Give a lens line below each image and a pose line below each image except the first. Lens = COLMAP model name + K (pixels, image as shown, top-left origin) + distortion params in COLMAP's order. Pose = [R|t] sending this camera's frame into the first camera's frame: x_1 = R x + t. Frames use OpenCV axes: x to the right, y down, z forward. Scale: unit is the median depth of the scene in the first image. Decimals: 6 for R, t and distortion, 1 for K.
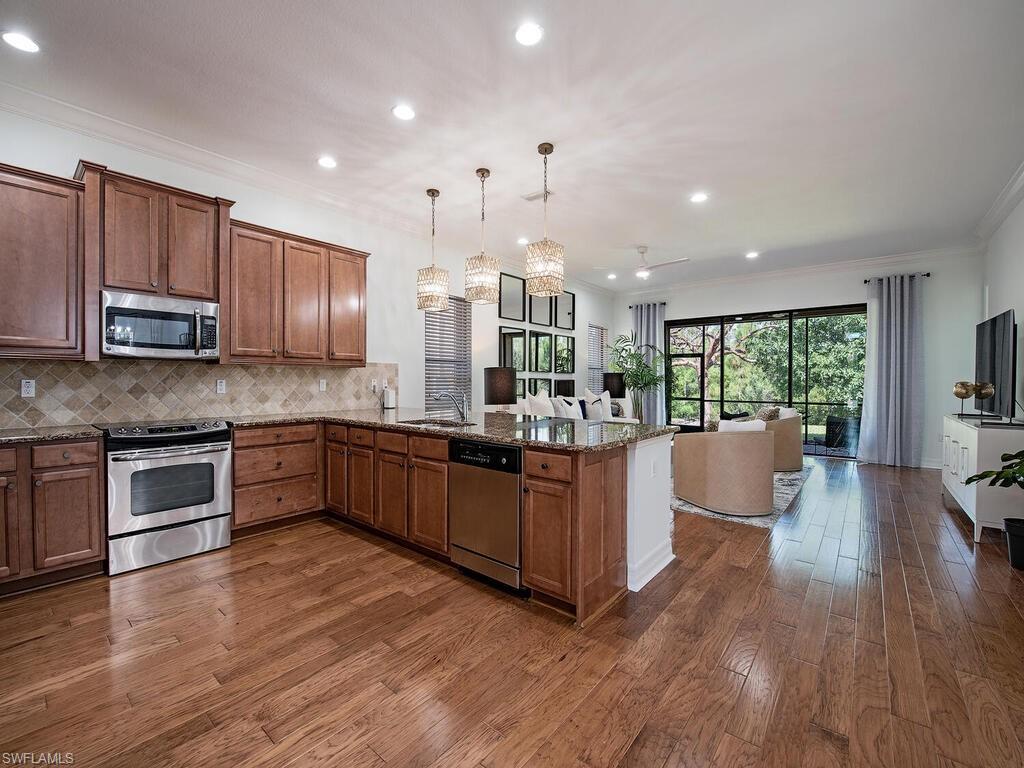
lens RADIAL K [[419.4, 0, 511.0], [0, 419.4, 383.9], [0, 0, 1]] dist [-0.024662, -0.000307]
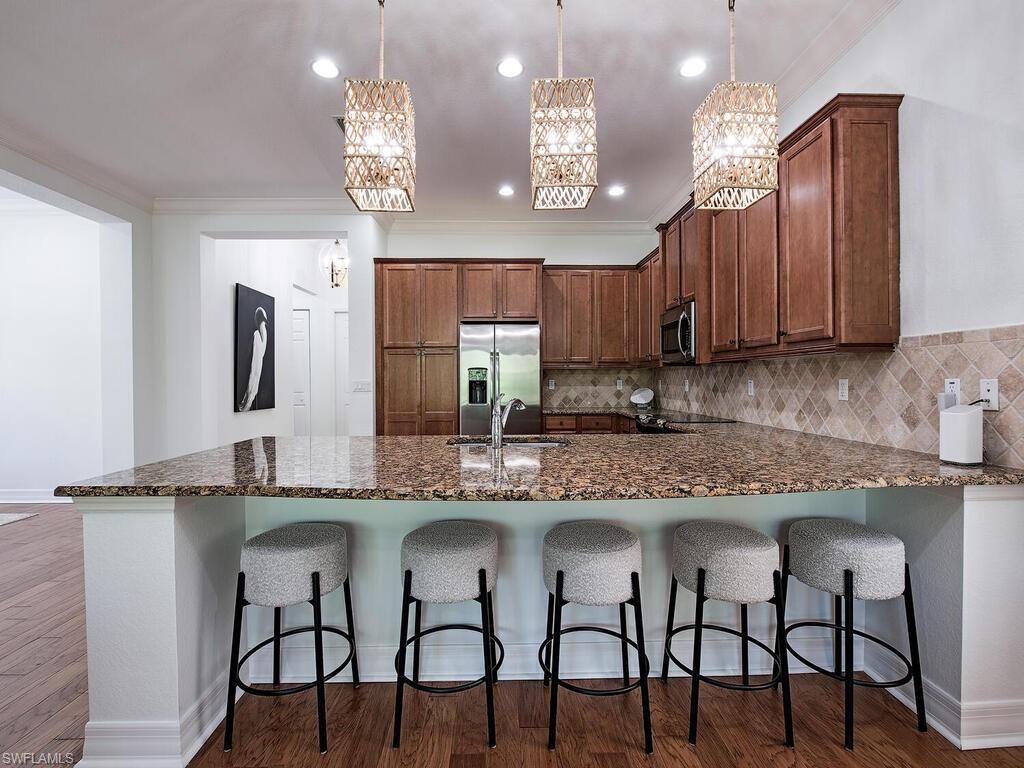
lens RADIAL K [[419.4, 0, 508.0], [0, 419.4, 381.0], [0, 0, 1]] dist [-0.024662, -0.000307]
pose [[-0.746587, 0.002187, -0.665285, 0.105118], [-0.005921, 0.999933, 0.009932, -0.005199], [0.665262, 0.011354, -0.746524, 0.546587]]
